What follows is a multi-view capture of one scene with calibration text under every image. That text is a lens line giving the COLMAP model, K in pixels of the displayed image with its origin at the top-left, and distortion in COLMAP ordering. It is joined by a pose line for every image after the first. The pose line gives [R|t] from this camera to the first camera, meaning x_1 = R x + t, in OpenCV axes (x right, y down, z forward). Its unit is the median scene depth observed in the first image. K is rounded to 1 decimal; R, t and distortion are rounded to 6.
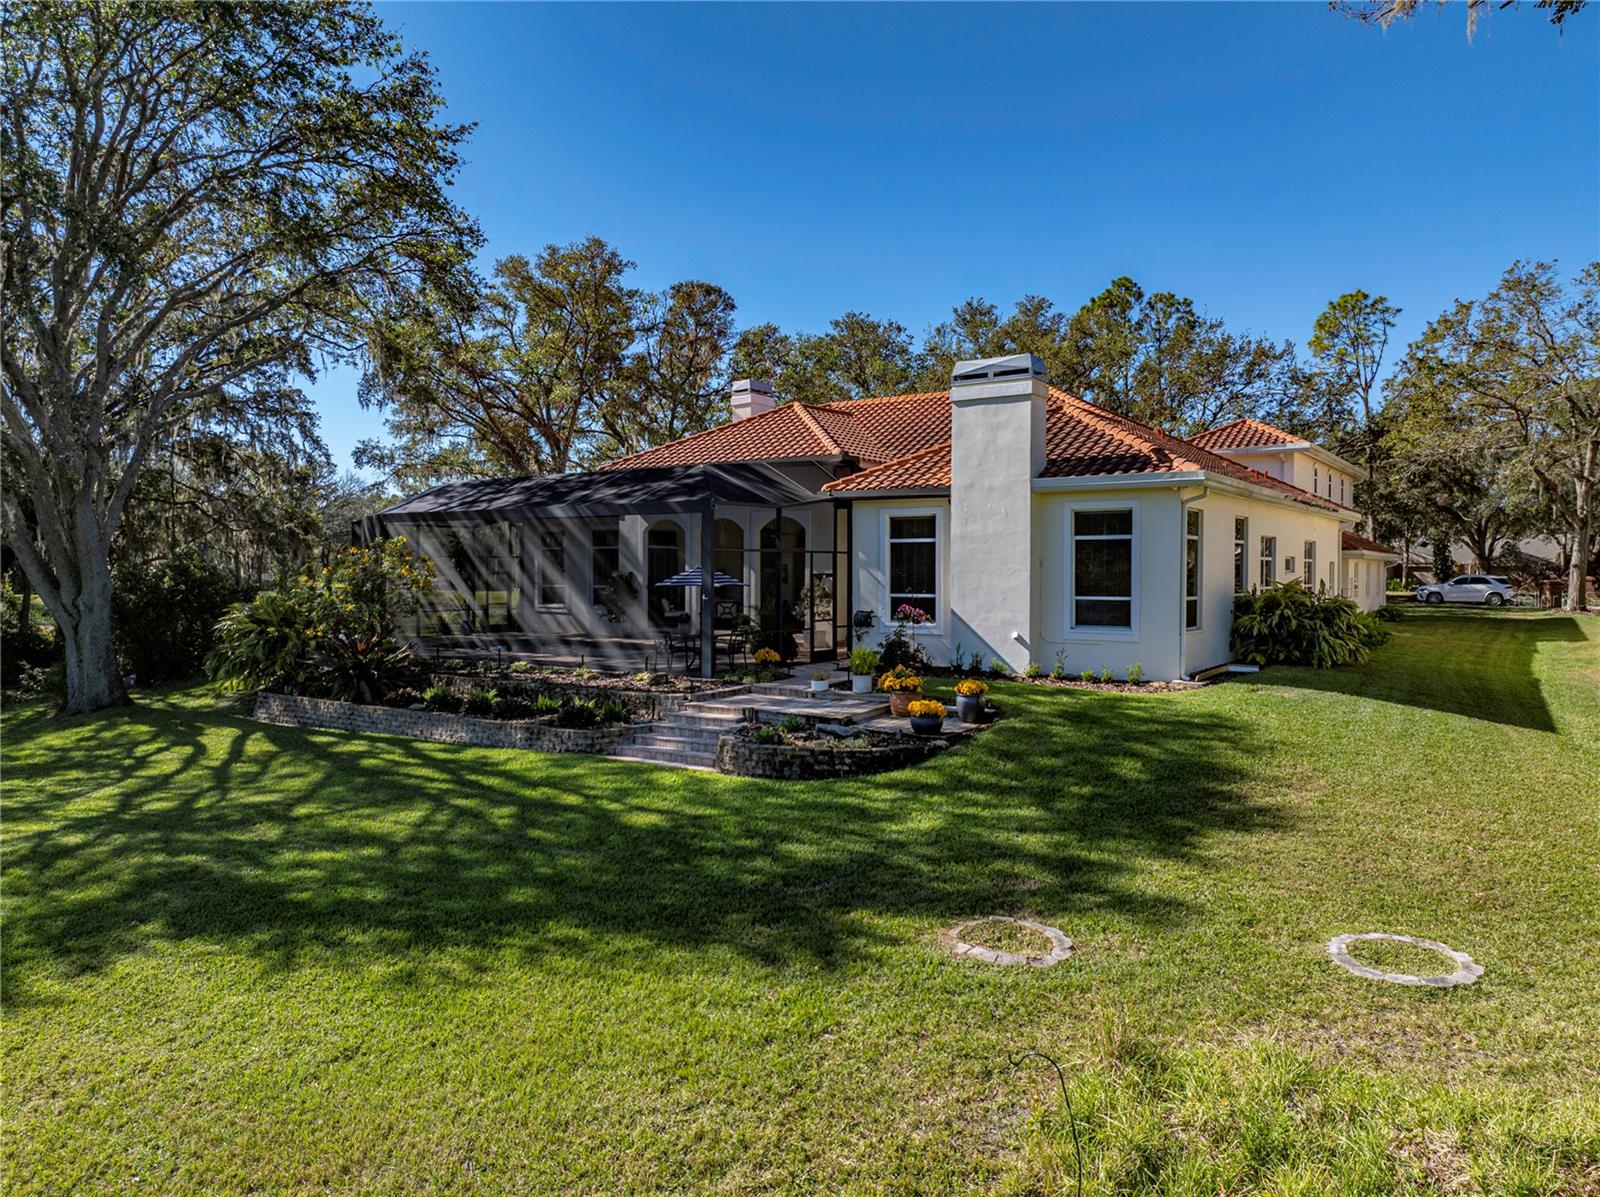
lens RADIAL K [[1118.2, 0, 799.0], [0, 1118.2, 593.3], [0, 0, 1]] dist [-0.020867, 0.007254]
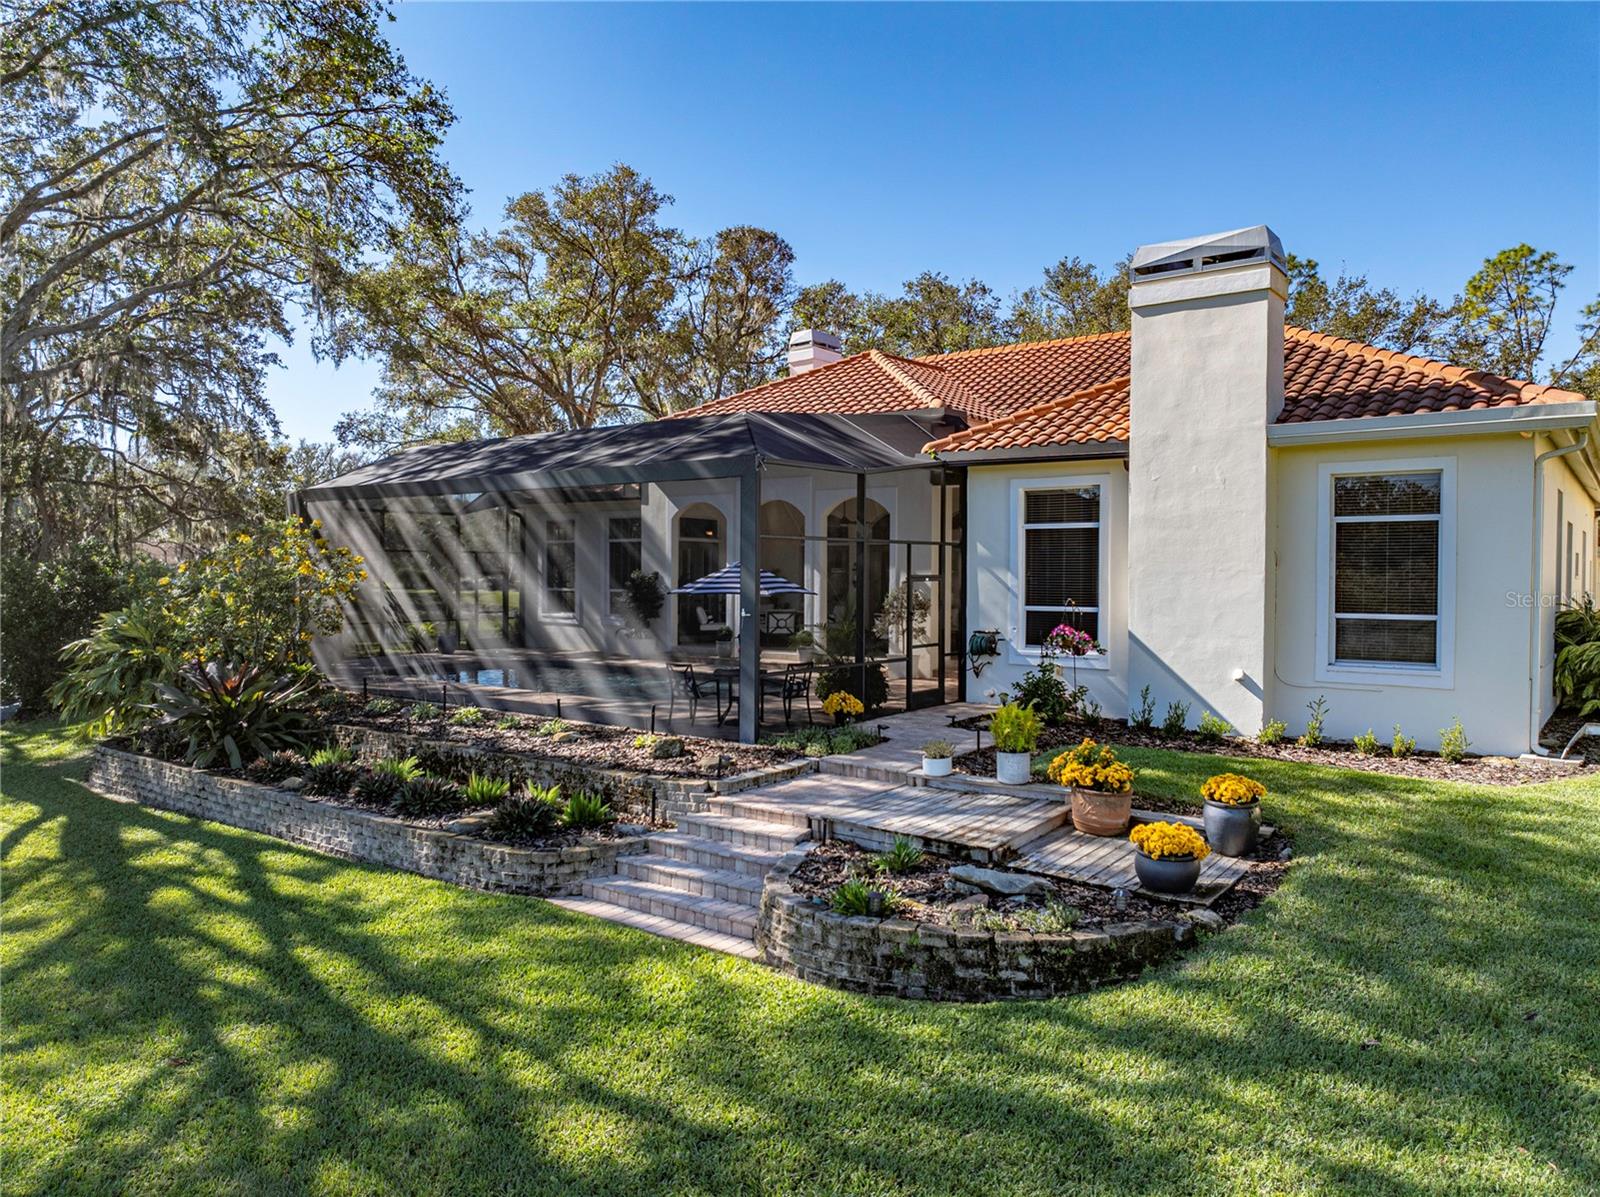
lens RADIAL K [[1118.2, 0, 804.1], [0, 1118.2, 592.2], [0, 0, 1]] dist [-0.020867, 0.007254]
pose [[0.998939, 0.003853, -0.045895, -0.020126], [-0.003920, 0.999991, -0.001380, -0.006493], [0.045890, 0.001559, 0.998945, 0.333555]]
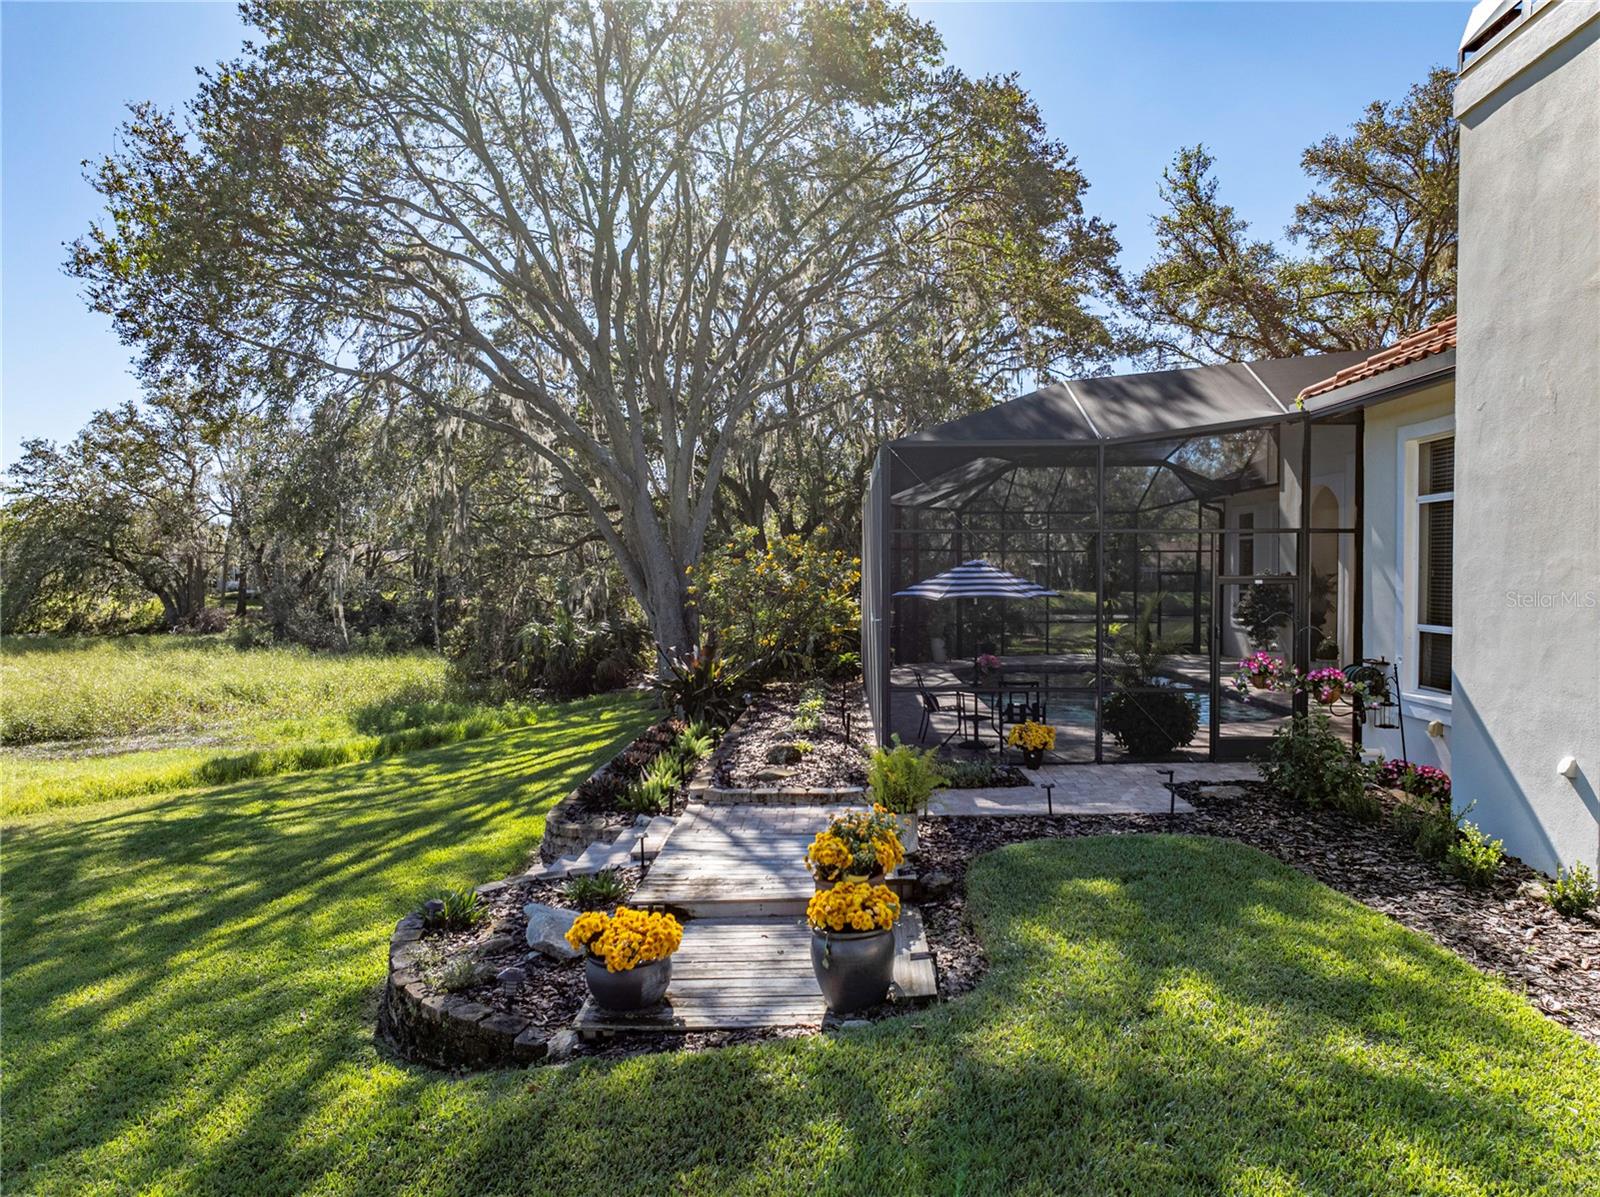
lens RADIAL K [[1118.2, 0, 803.0], [0, 1118.2, 604.5], [0, 0, 1]] dist [-0.020867, 0.007254]
pose [[0.536796, 0.023761, -0.843378, 0.319961], [-0.014880, 0.999714, 0.018696, -0.011878], [0.843581, 0.002513, 0.536996, 0.585337]]
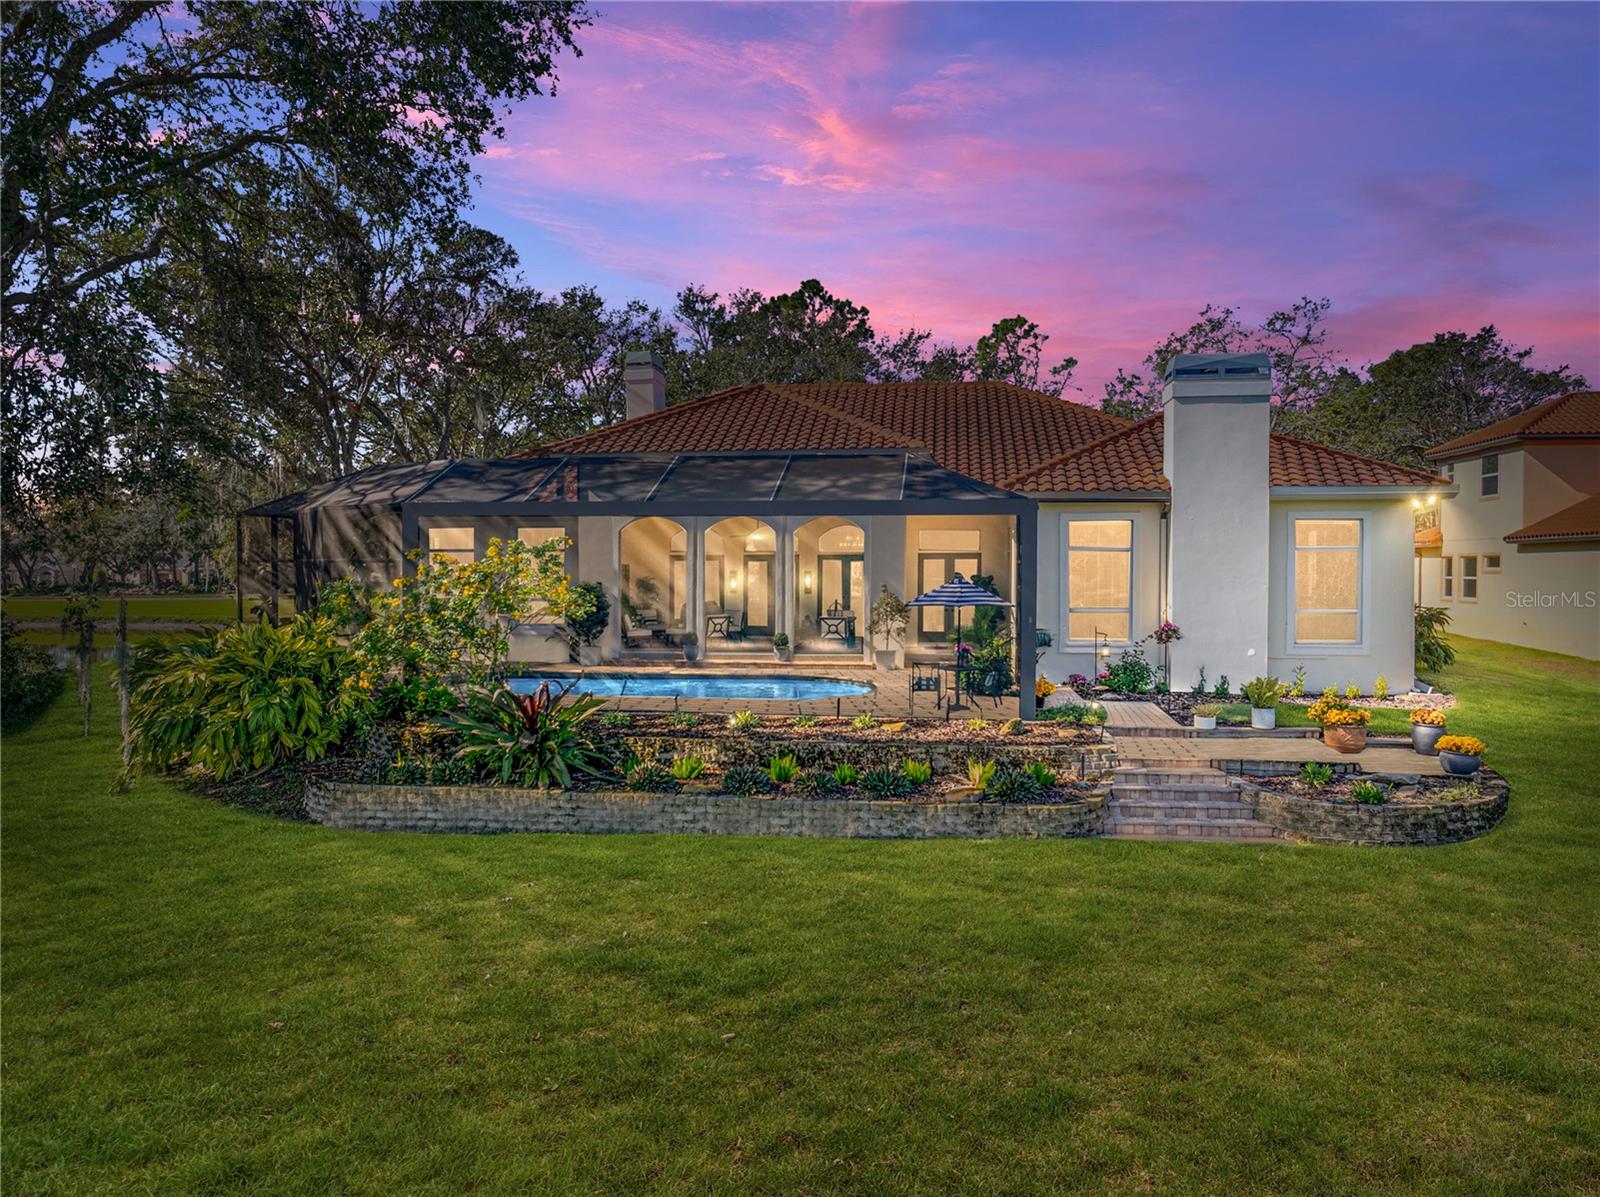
lens RADIAL K [[1118.2, 0, 804.2], [0, 1118.2, 588.4], [0, 0, 1]] dist [-0.020867, 0.007254]
pose [[0.887598, -0.010171, 0.460506, -0.528210], [0.010024, 0.999946, 0.002765, -0.021168], [-0.460510, 0.002162, 0.887652, 0.312340]]
